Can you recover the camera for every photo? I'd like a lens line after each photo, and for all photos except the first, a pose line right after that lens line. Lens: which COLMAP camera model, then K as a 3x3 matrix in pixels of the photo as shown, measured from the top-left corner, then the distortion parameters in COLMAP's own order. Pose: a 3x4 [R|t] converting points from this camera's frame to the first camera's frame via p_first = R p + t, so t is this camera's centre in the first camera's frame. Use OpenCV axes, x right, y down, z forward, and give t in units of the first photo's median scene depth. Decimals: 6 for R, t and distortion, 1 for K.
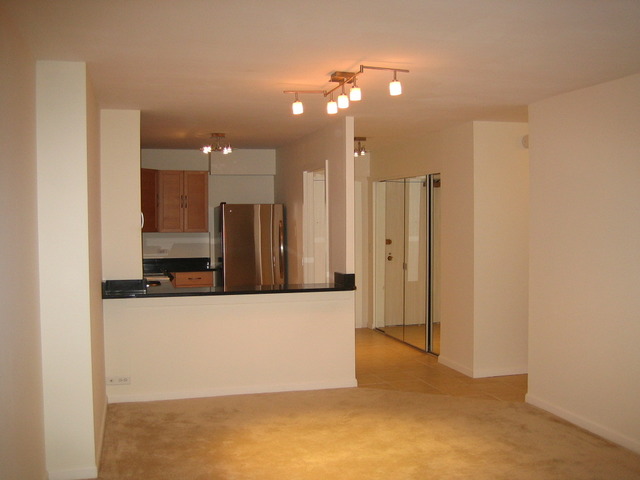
lens RADIAL K [[677.7, 0, 322.5], [0, 677.7, 240.3], [0, 0, 1]] dist [-0.073959, 0.000000]
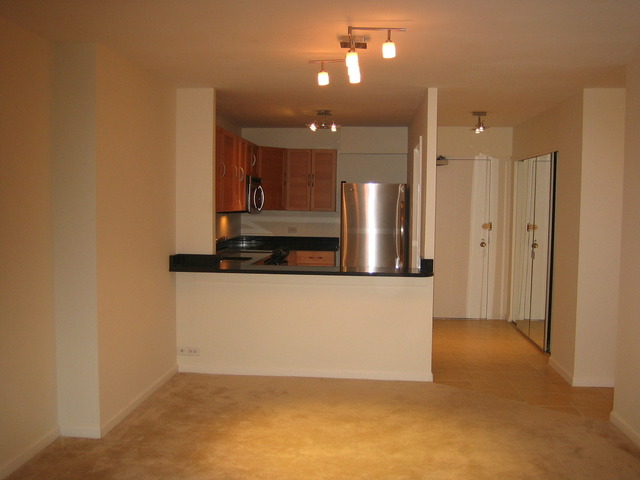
lens RADIAL K [[677.7, 0, 320.6], [0, 677.7, 239.8], [0, 0, 1]] dist [-0.073959, 0.000000]
pose [[0.936841, 0.038525, -0.347628, 0.247018], [-0.029811, 0.999094, 0.030383, -0.000378], [0.348484, -0.018101, 0.937140, 0.098352]]
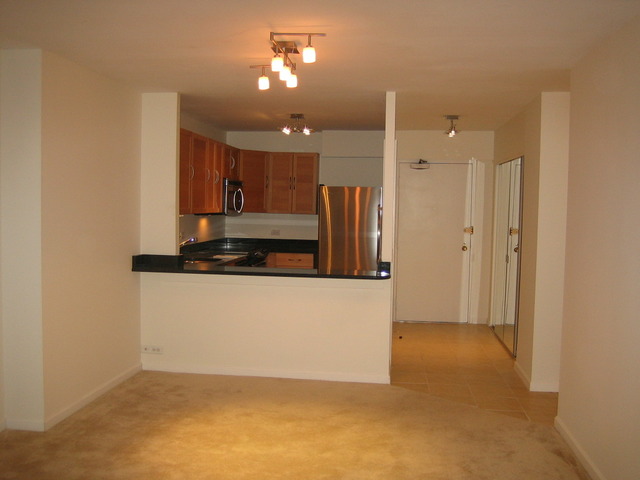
lens RADIAL K [[677.7, 0, 319.6], [0, 677.7, 240.5], [0, 0, 1]] dist [-0.073959, 0.000000]
pose [[0.922414, 0.044850, -0.383590, 0.346064], [-0.037142, 0.998932, 0.027481, -0.001972], [0.384413, -0.011102, 0.923095, 0.123594]]
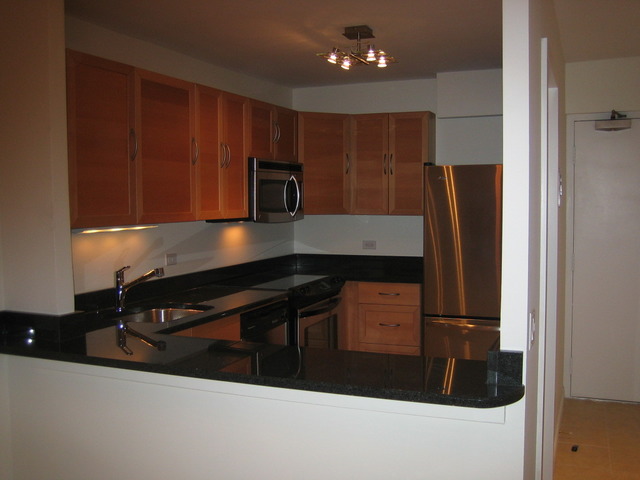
lens RADIAL K [[677.7, 0, 325.8], [0, 677.7, 241.3], [0, 0, 1]] dist [-0.073959, 0.000000]
pose [[0.786322, 0.040194, -0.616509, 0.196039], [-0.014678, 0.998815, 0.046398, -0.024093], [0.617643, -0.027435, 0.785980, 0.751332]]
